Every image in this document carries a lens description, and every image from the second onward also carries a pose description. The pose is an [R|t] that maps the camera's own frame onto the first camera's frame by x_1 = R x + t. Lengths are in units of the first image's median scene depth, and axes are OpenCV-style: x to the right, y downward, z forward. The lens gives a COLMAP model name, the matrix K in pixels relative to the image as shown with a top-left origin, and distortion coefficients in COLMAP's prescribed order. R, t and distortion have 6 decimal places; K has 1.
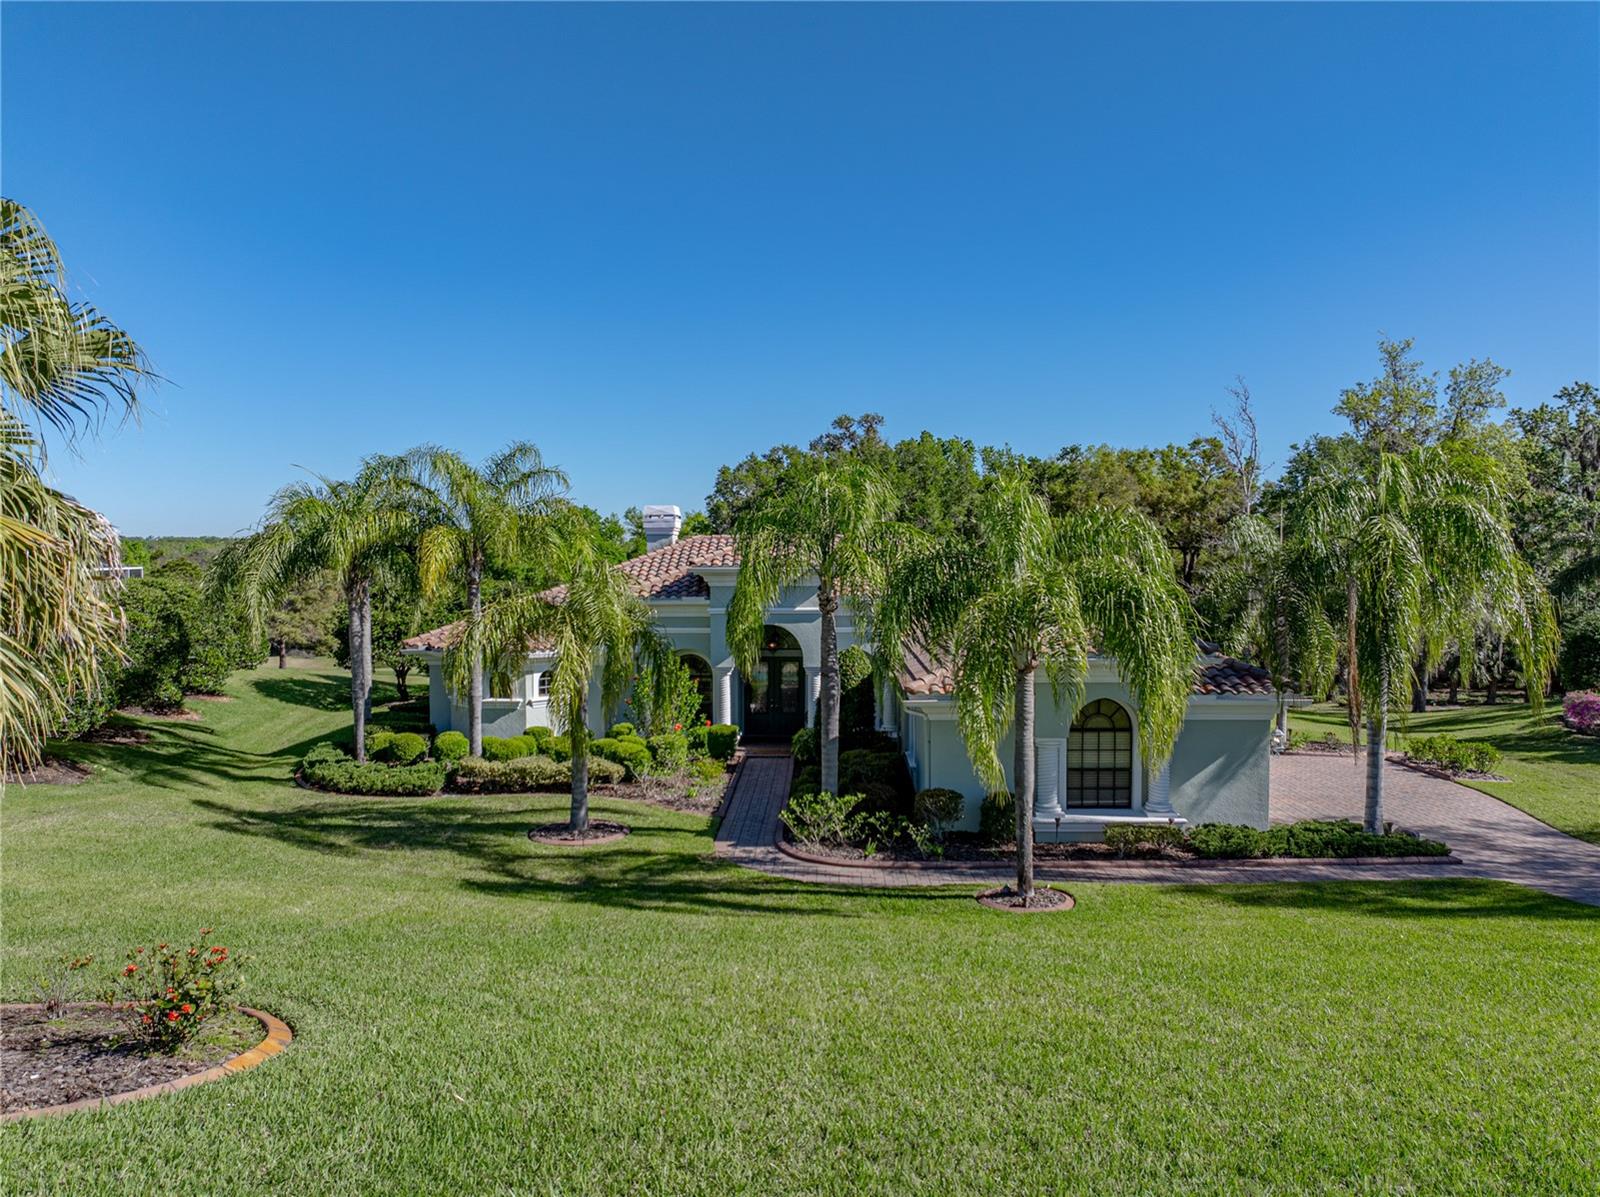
lens RADIAL K [[1110.7, 0, 800.0], [0, 1110.7, 598.5], [0, 0, 1]] dist [-0.025662, 0.000859]
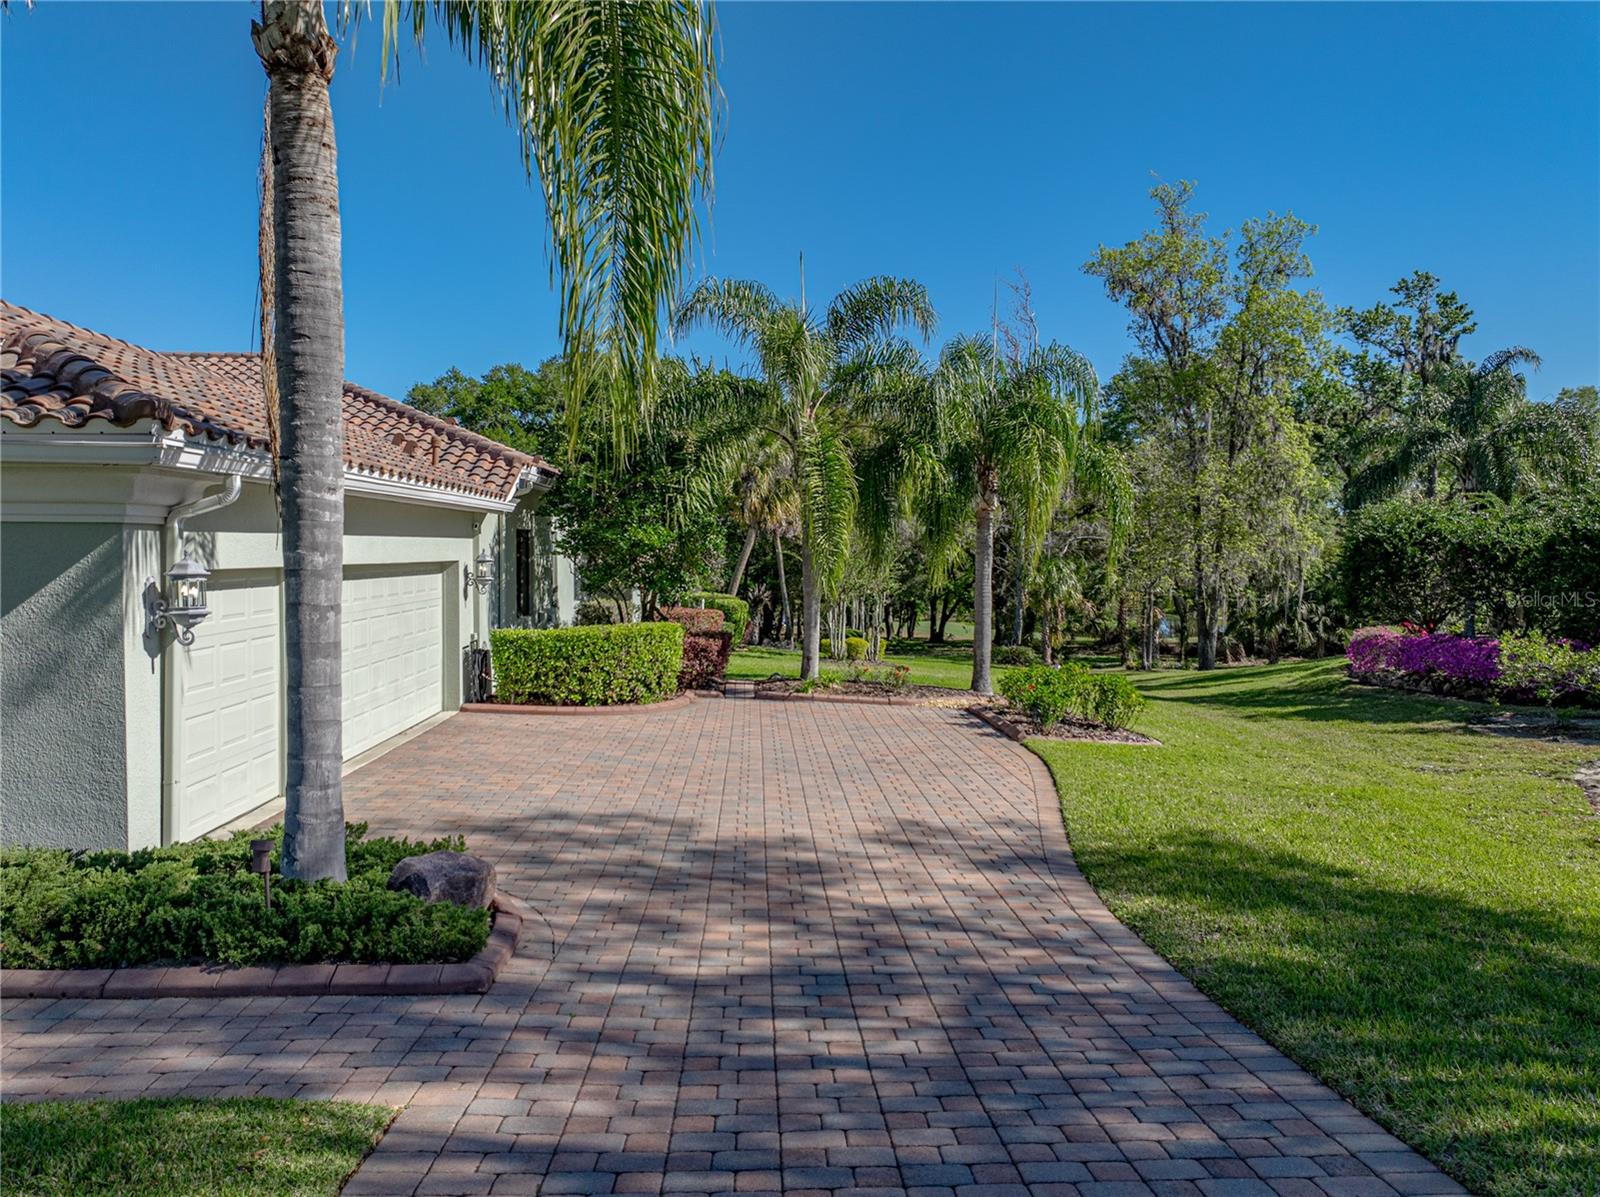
lens RADIAL K [[1116.8, 0, 800.0], [0, 1116.8, 598.5], [0, 0, 1]] dist [-0.028138, 0.020562]
pose [[0.997330, 0.003537, 0.072935, 0.450616], [-0.004008, 0.999972, 0.006318, 0.096521], [-0.072910, -0.006593, 0.997317, 0.489942]]
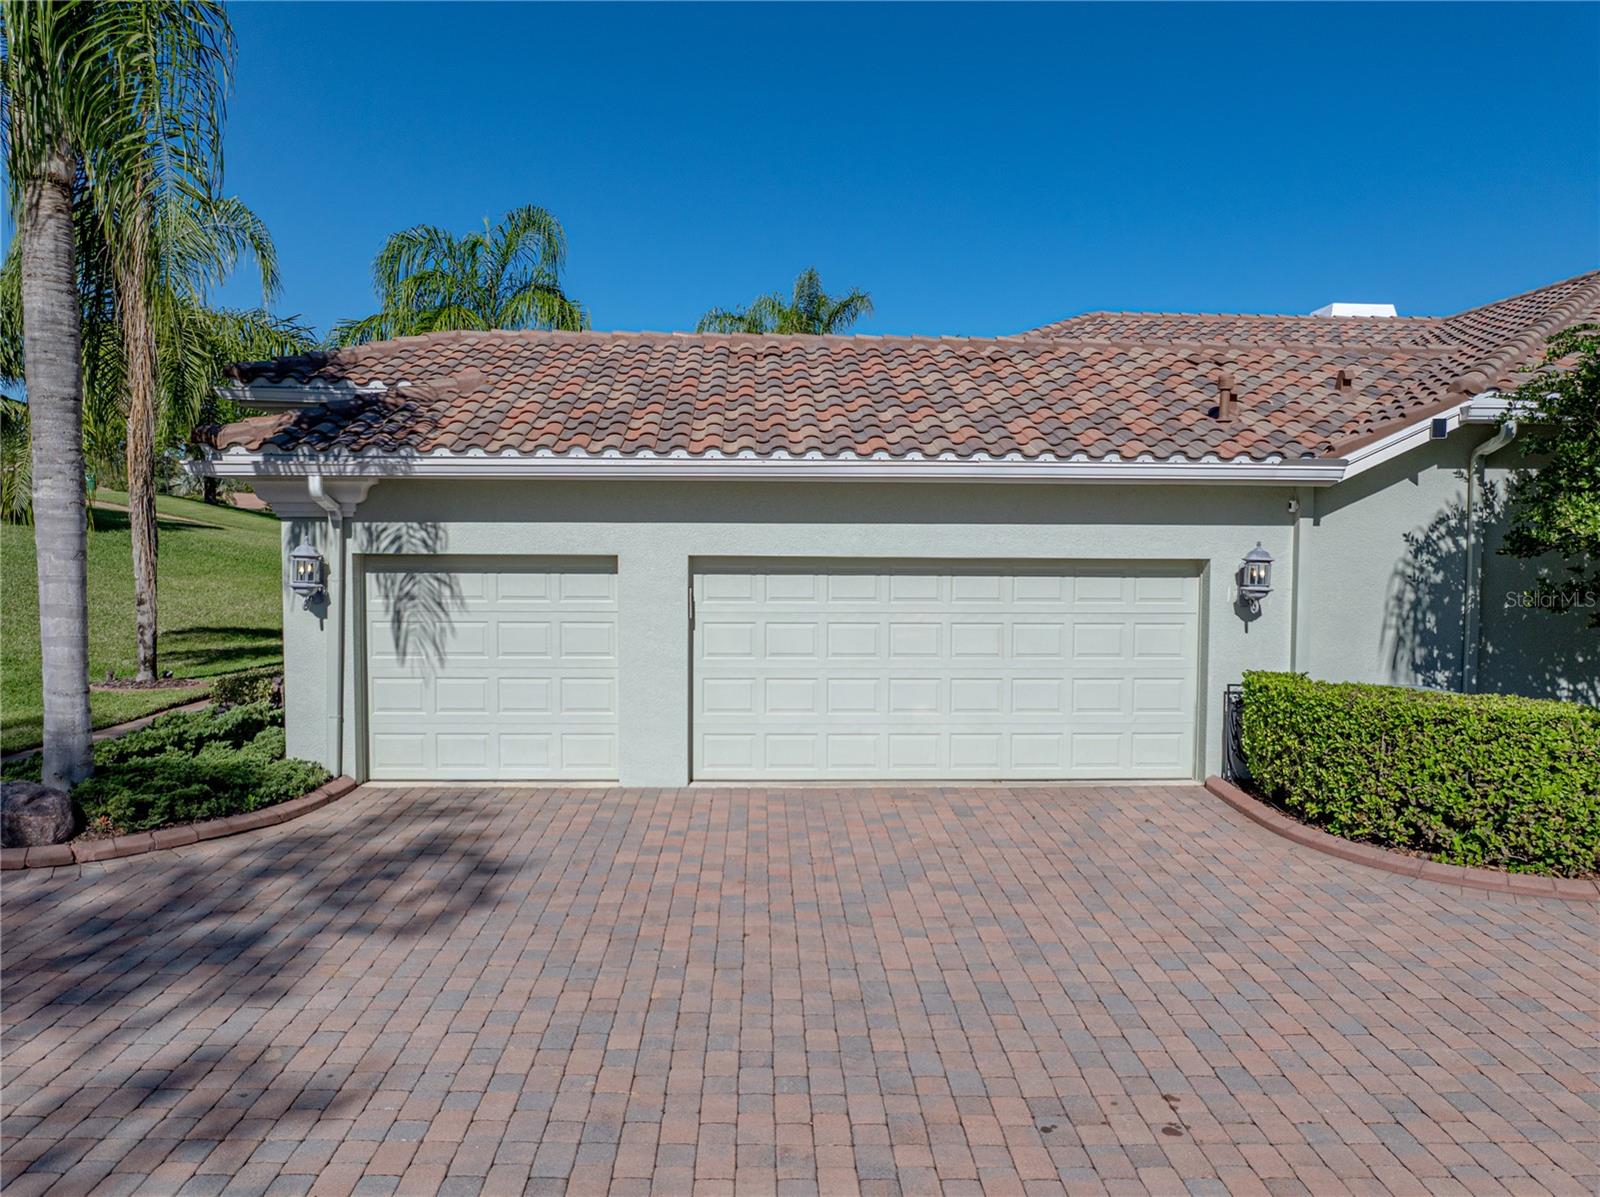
lens RADIAL K [[1137.1, 0, 800.0], [0, 1137.1, 598.5], [0, 0, 1]] dist [-0.020991, 0.008163]
pose [[0.053546, 0.058621, -0.996843, 0.672230], [-0.033022, 0.997833, 0.056906, 0.079200], [0.998019, 0.029871, 0.055366, 0.872229]]
